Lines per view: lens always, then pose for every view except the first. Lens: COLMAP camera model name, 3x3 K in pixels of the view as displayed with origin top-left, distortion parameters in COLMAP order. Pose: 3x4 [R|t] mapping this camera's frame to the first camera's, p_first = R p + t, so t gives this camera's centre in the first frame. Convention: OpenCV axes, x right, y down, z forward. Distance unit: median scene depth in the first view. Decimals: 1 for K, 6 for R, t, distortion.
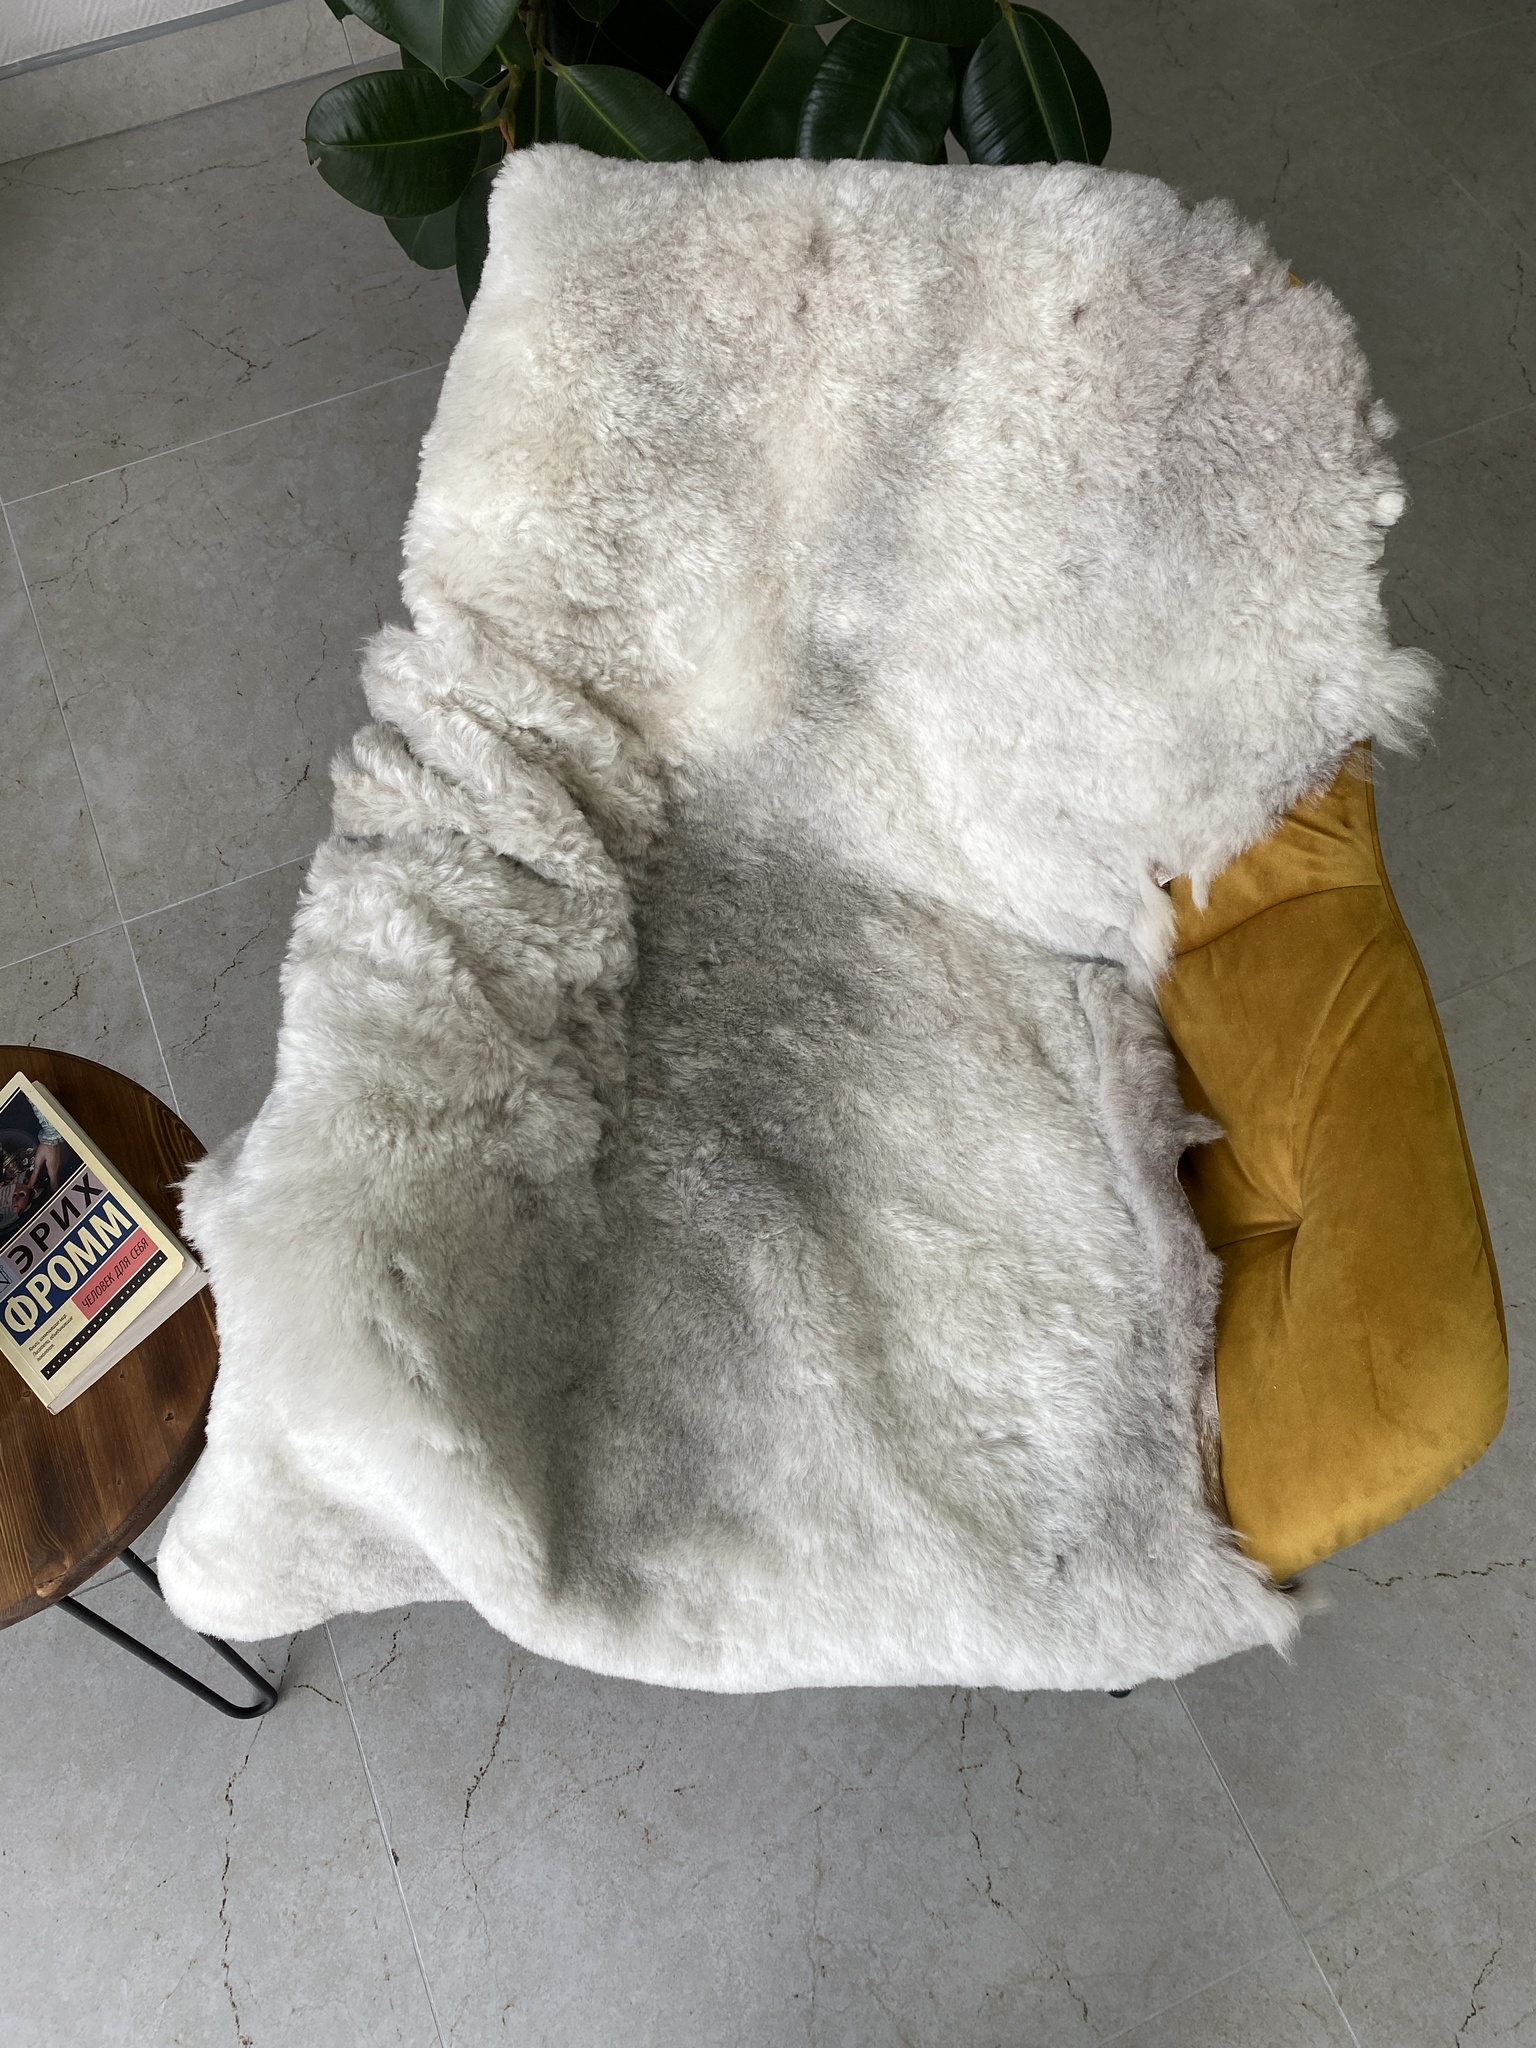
lens RADIAL K [[1548.7, 0, 789.5], [0, 1548.7, 1013.7], [0, 0, 1]] dist [0.040853, -0.048173]
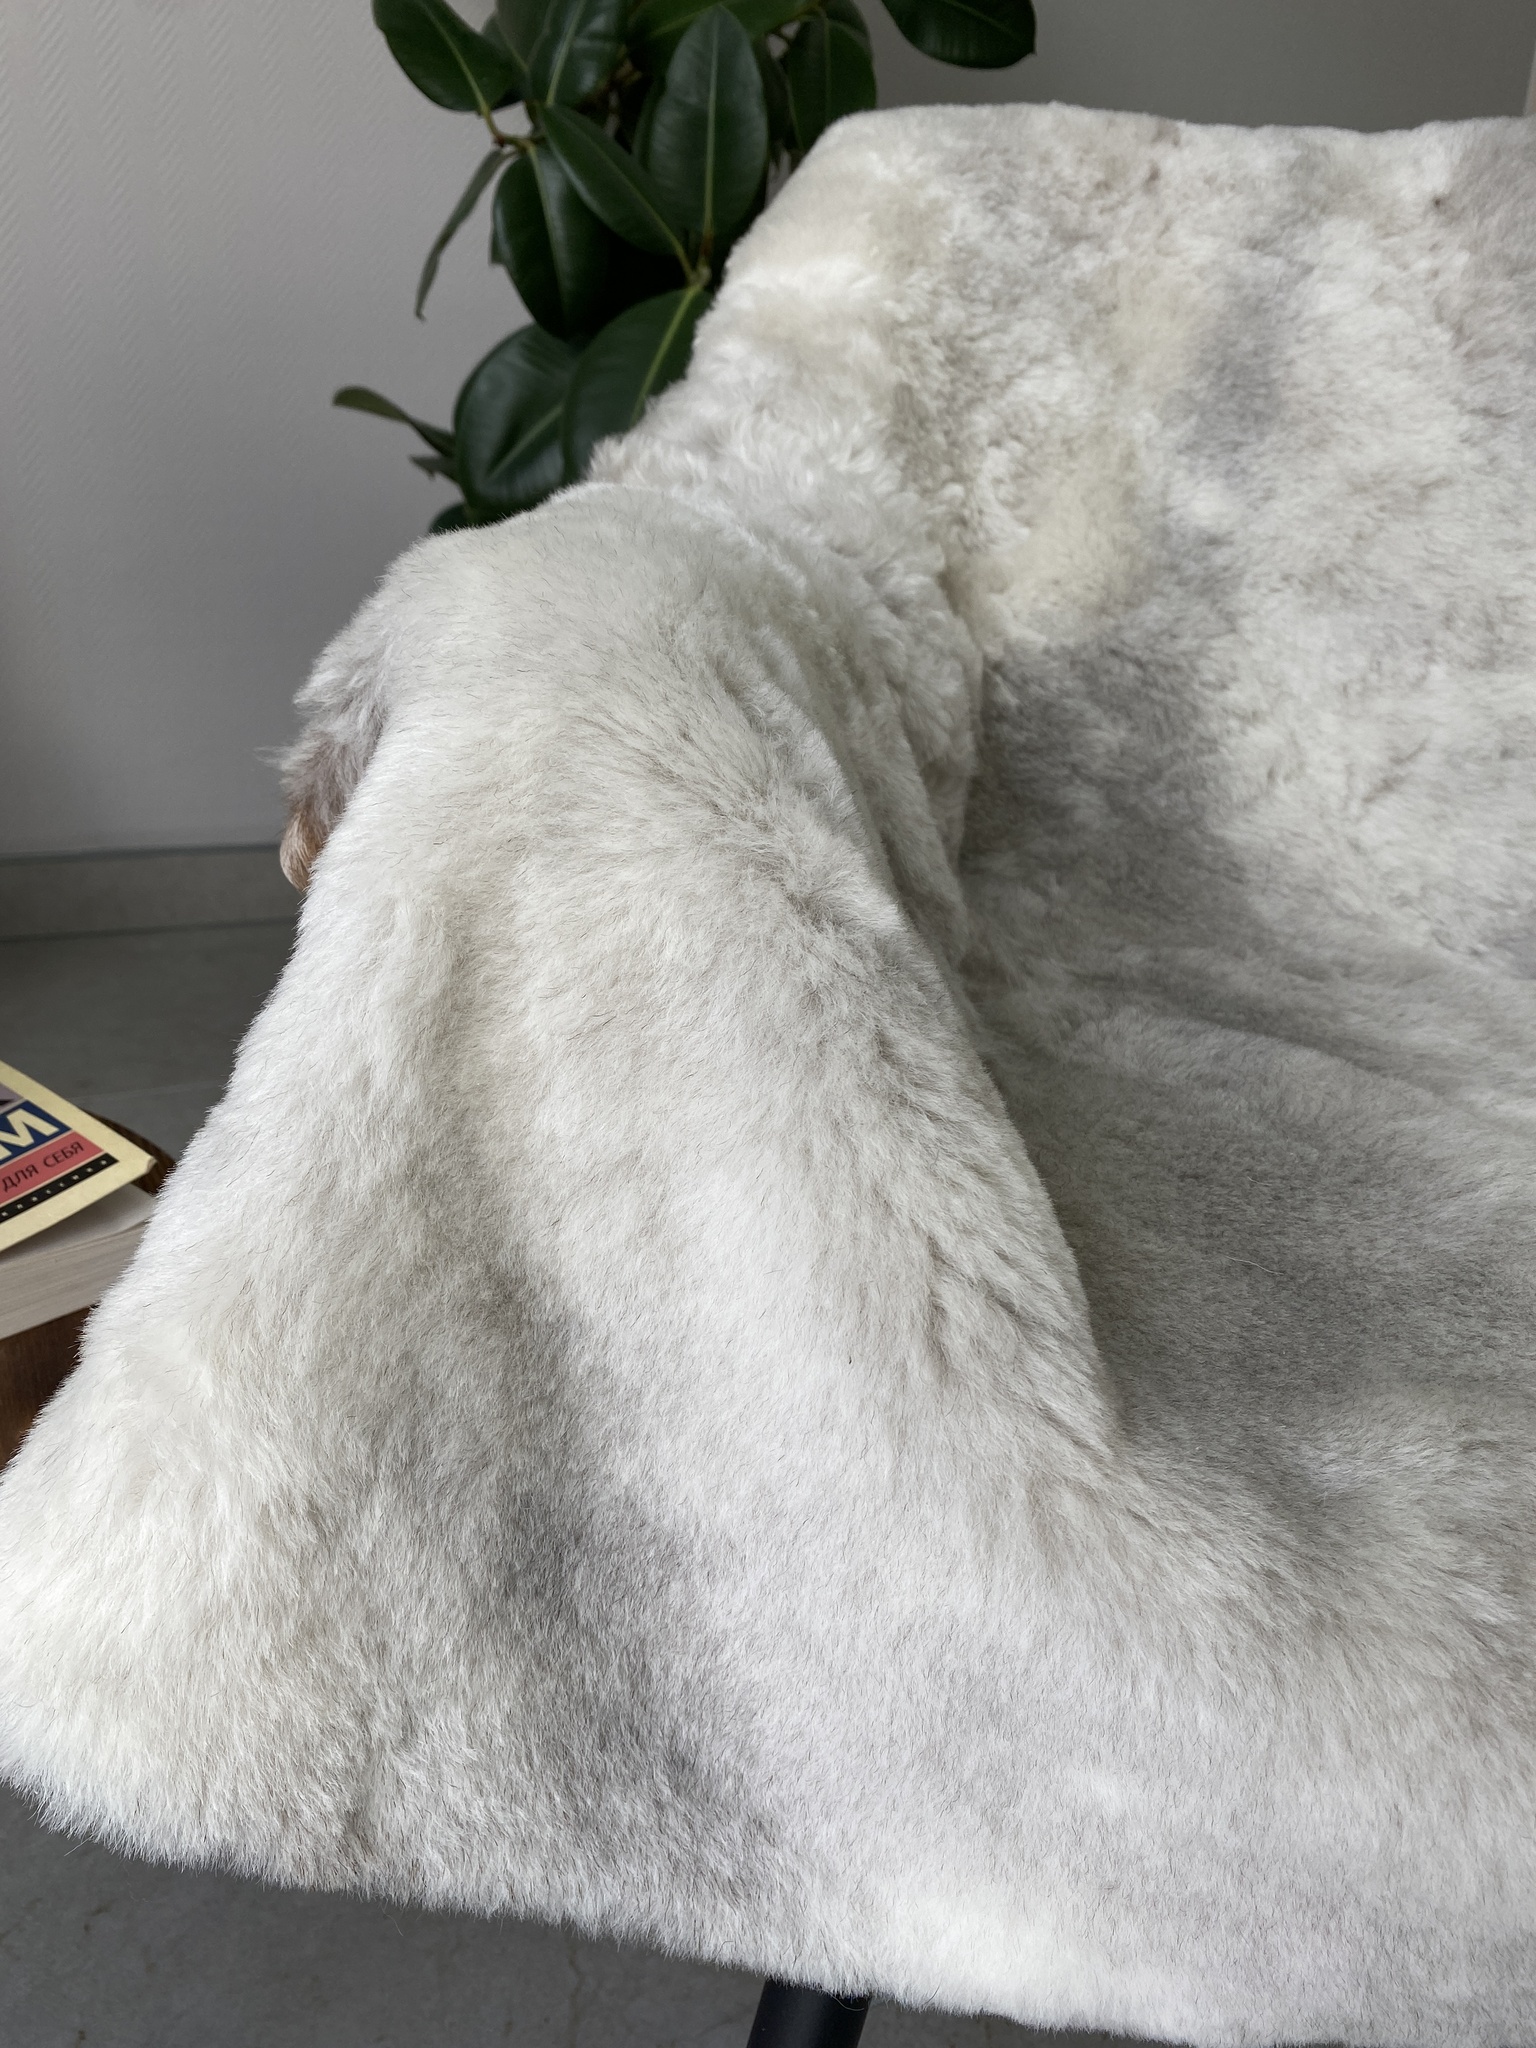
lens RADIAL K [[1601.2, 0, 757.0], [0, 1601.2, 1031.6], [0, 0, 1]] dist [-0.029923, 0.015198]
pose [[0.995889, 0.051903, 0.074234, -0.231525], [0.013522, 0.725180, -0.688427, 0.487859], [-0.089564, 0.686600, 0.721497, 0.575167]]
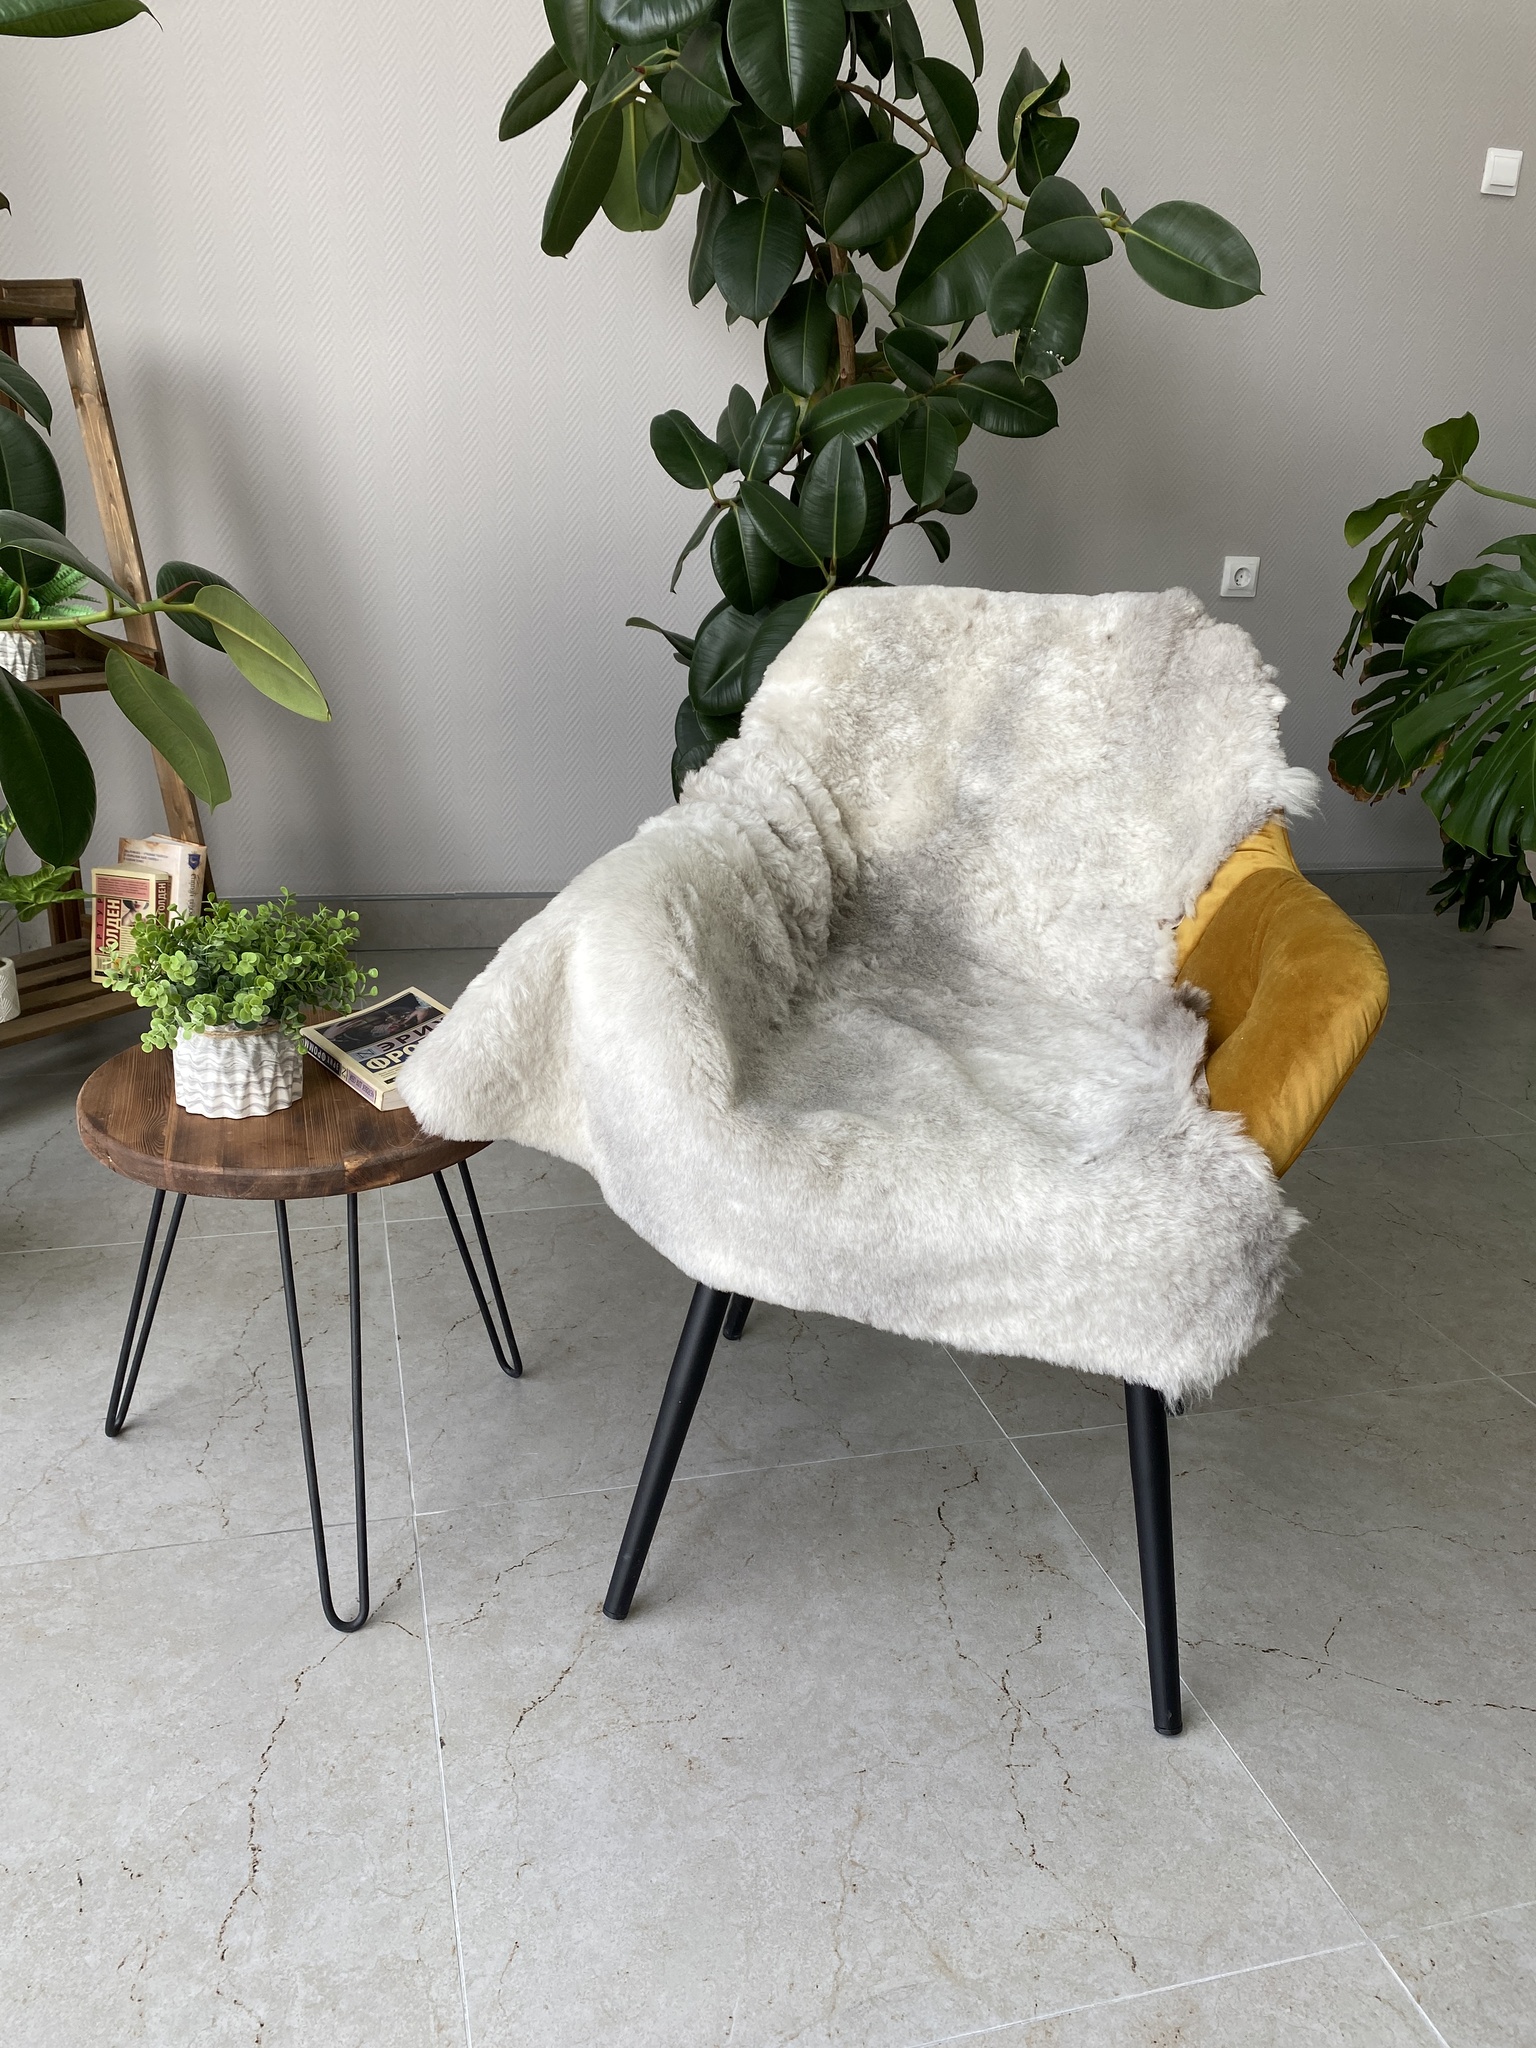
lens RADIAL K [[1548.7, 0, 761.9], [0, 1548.7, 1019.0], [0, 0, 1]] dist [0.040853, -0.048173]
pose [[0.987622, 0.106595, -0.115063, 0.023444], [-0.156670, 0.705569, -0.691106, 1.113083], [0.007517, 0.700578, 0.713536, -0.061022]]
